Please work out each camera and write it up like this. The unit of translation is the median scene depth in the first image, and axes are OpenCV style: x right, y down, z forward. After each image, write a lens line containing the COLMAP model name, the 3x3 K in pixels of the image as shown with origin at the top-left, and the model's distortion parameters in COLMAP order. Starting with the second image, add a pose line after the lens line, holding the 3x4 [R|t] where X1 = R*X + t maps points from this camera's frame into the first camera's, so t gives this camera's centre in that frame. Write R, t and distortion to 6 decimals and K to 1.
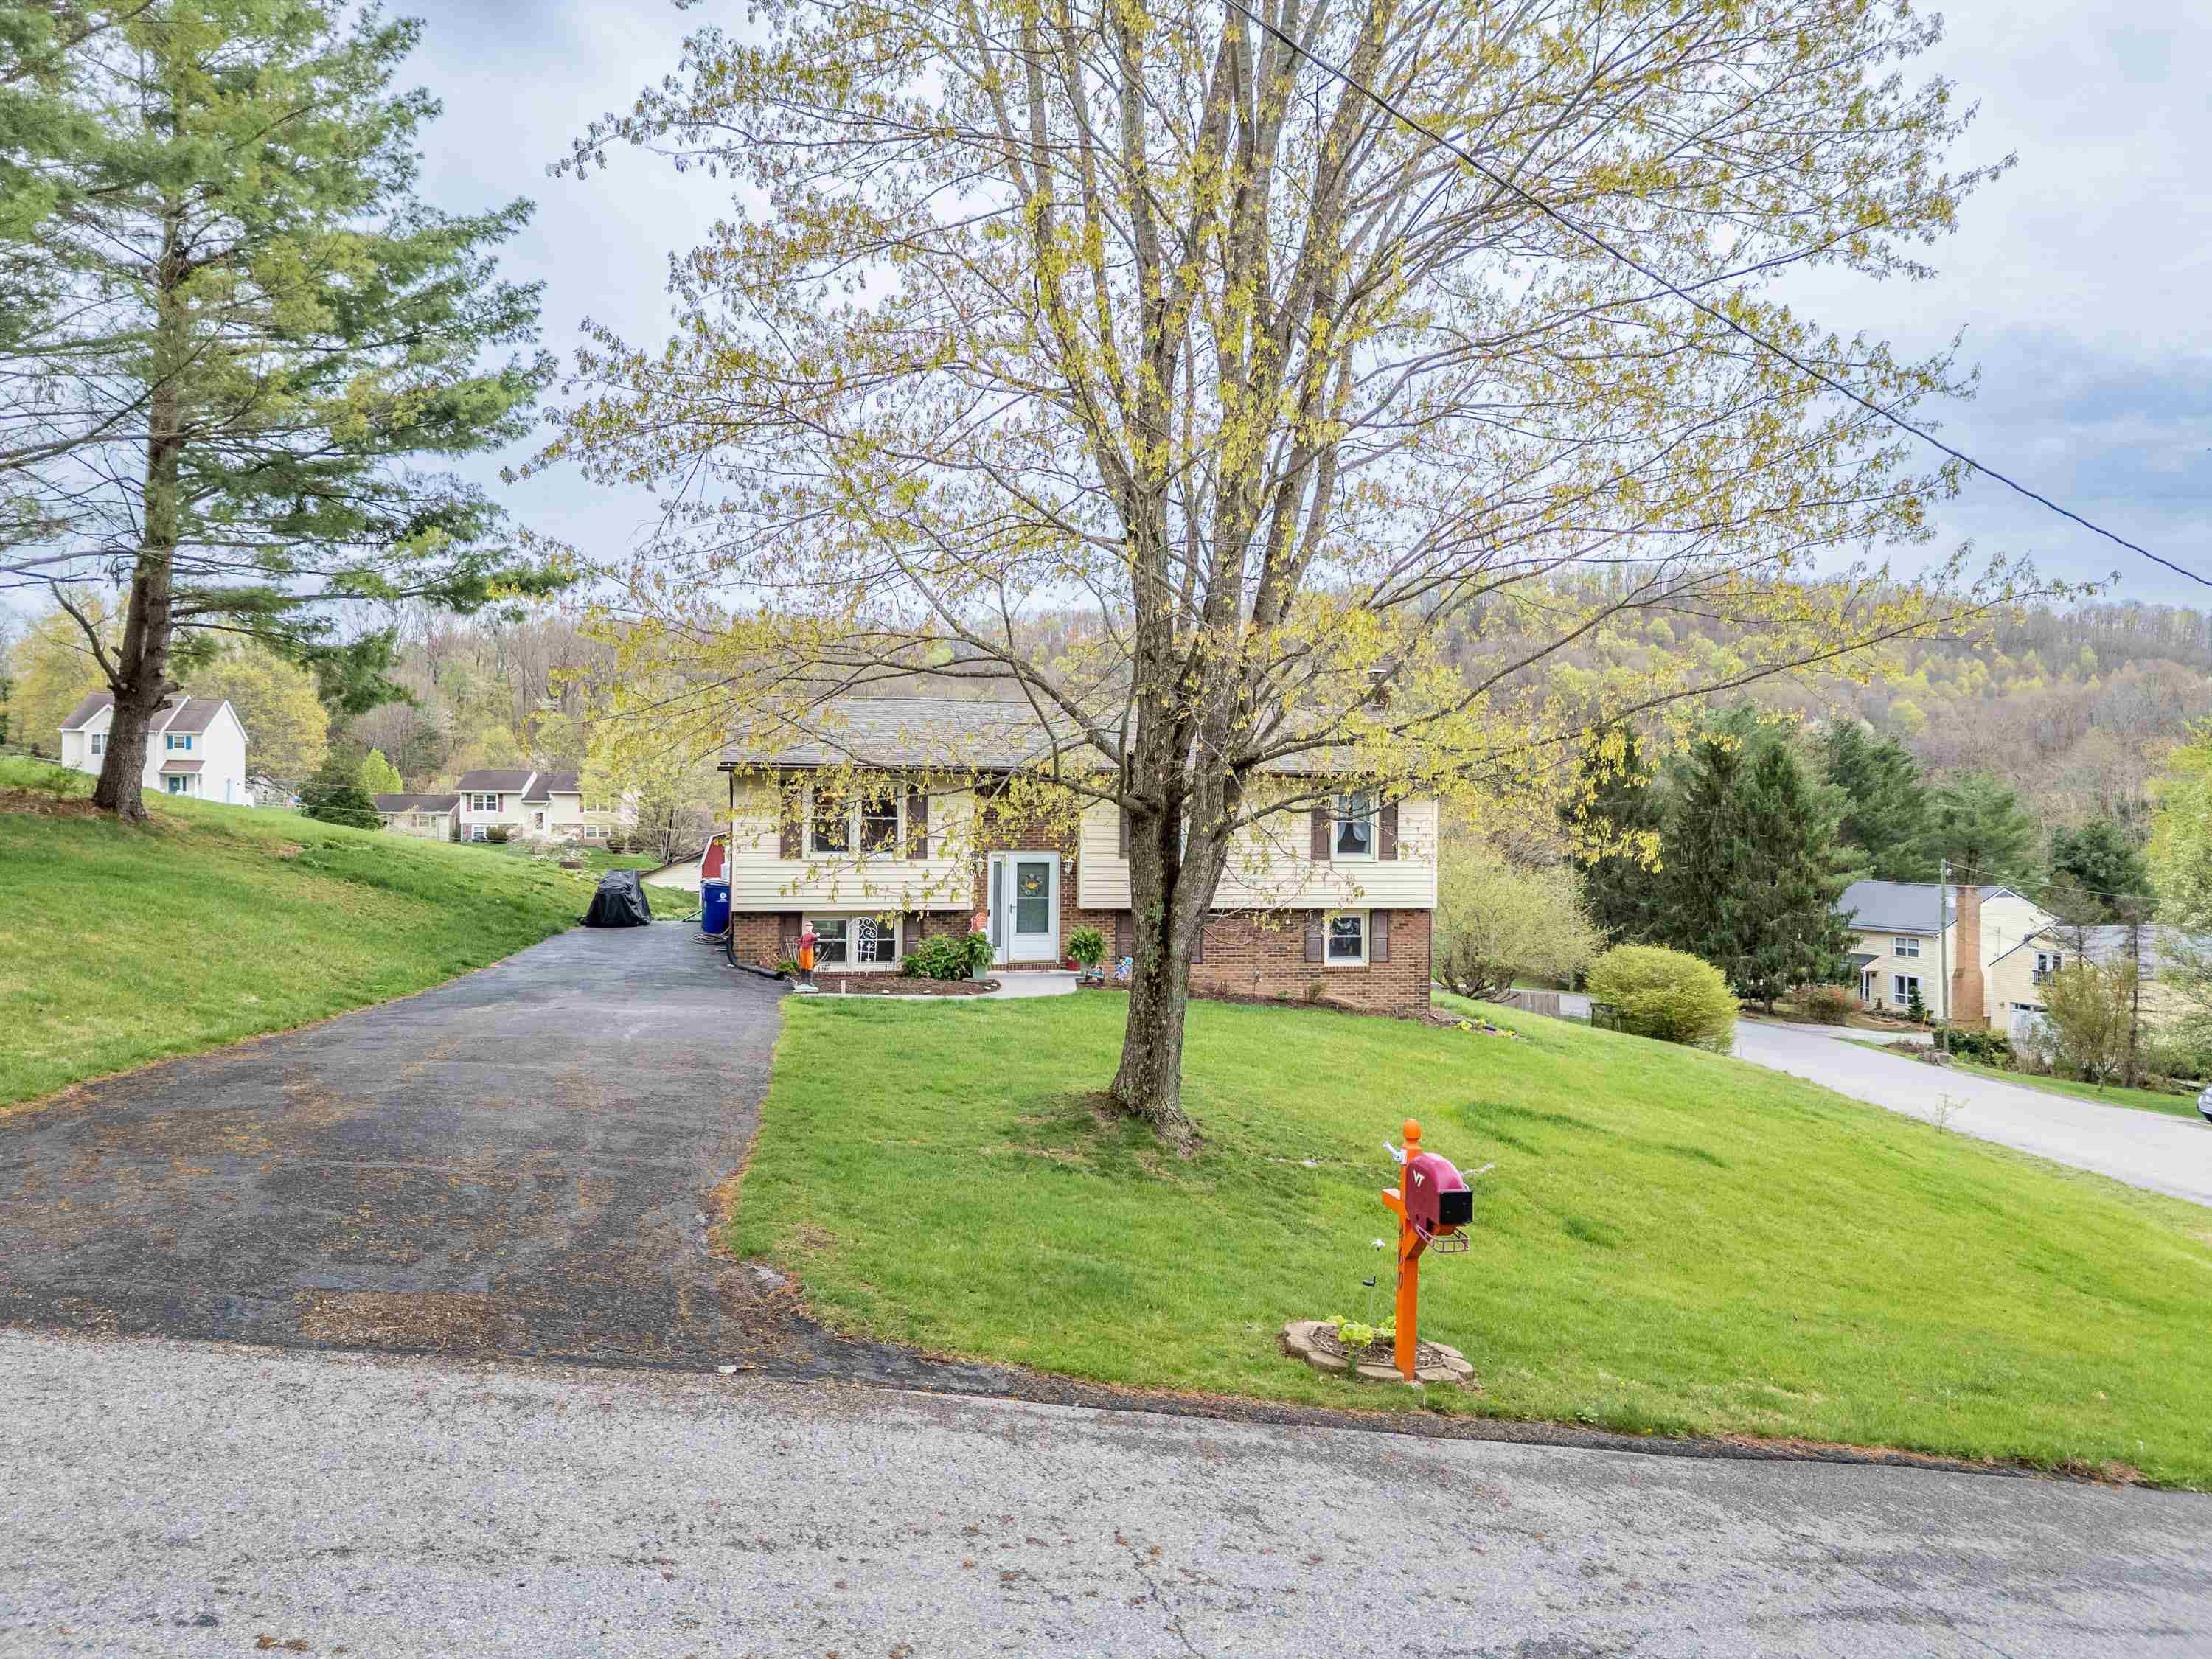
lens RADIAL K [[1553.7, 0, 1095.4], [0, 1553.7, 808.1], [0, 0, 1]] dist [0.085476, -0.092550]
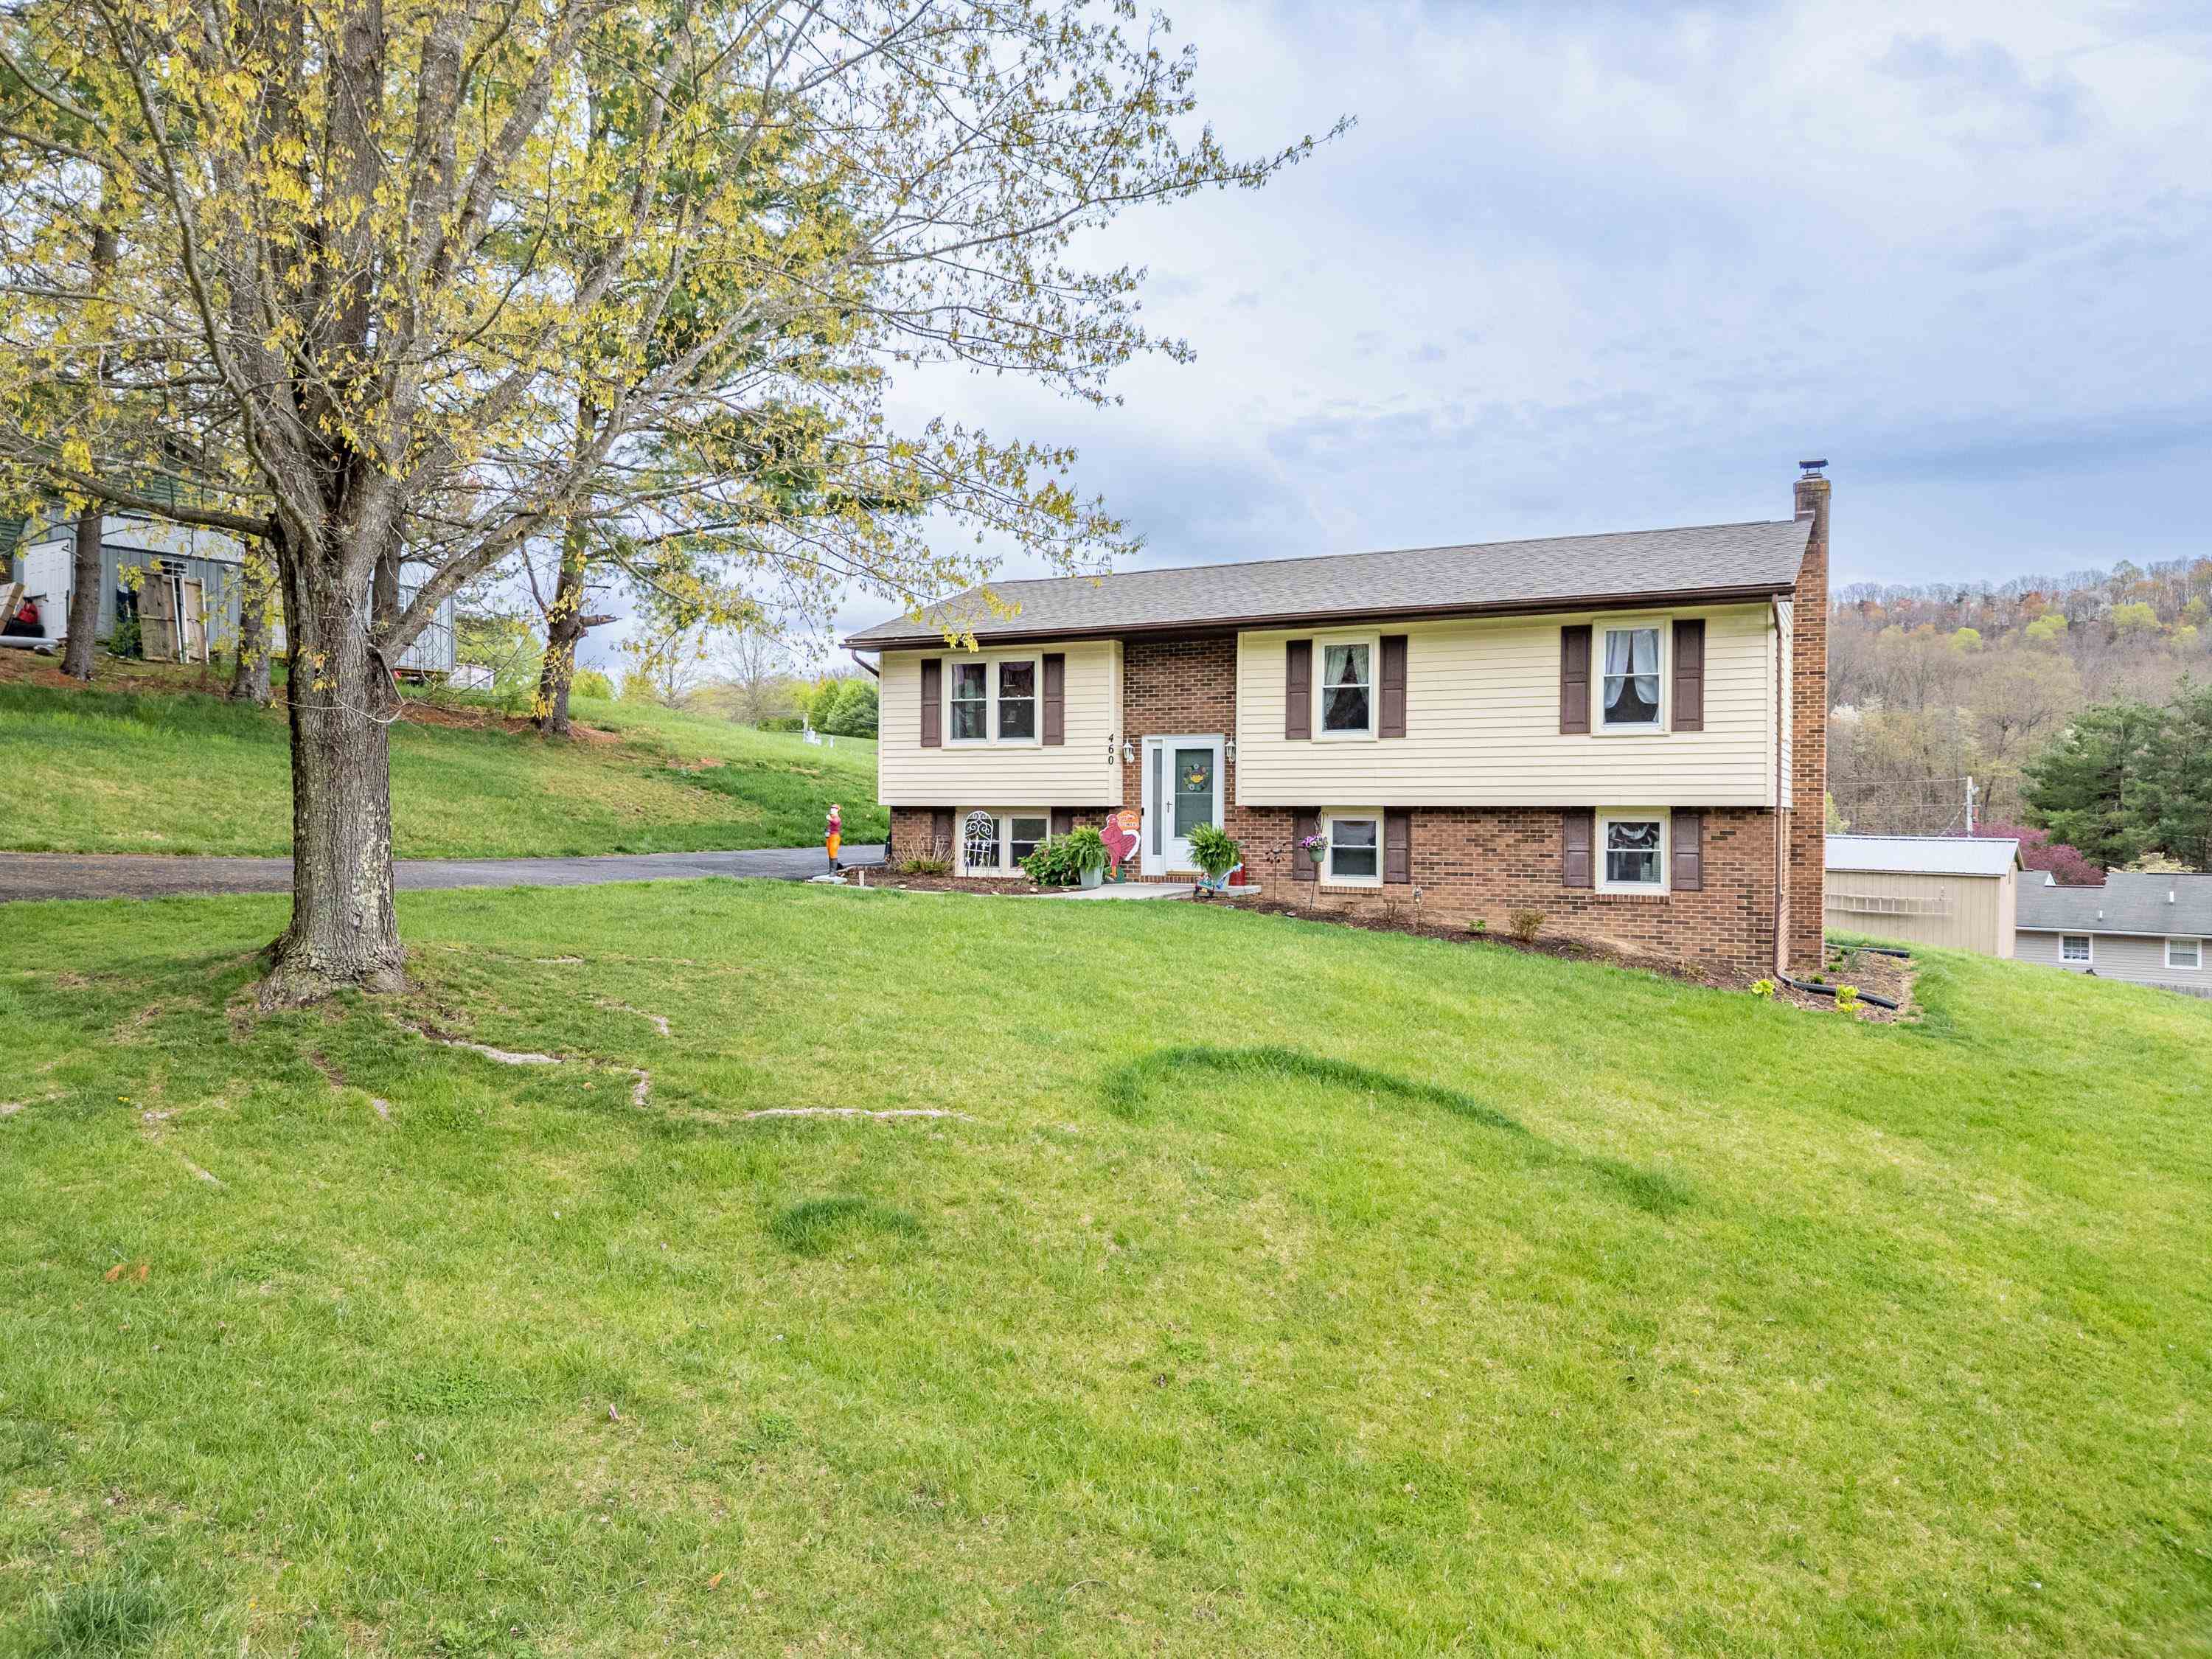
lens RADIAL K [[1553.7, 0, 1114.2], [0, 1553.7, 865.4], [0, 0, 1]] dist [0.085476, -0.092550]
pose [[0.790057, 0.014108, -0.612871, 0.415732], [0.005725, 0.999522, 0.030388, 0.070283], [0.613007, -0.027516, 0.789599, 0.344698]]
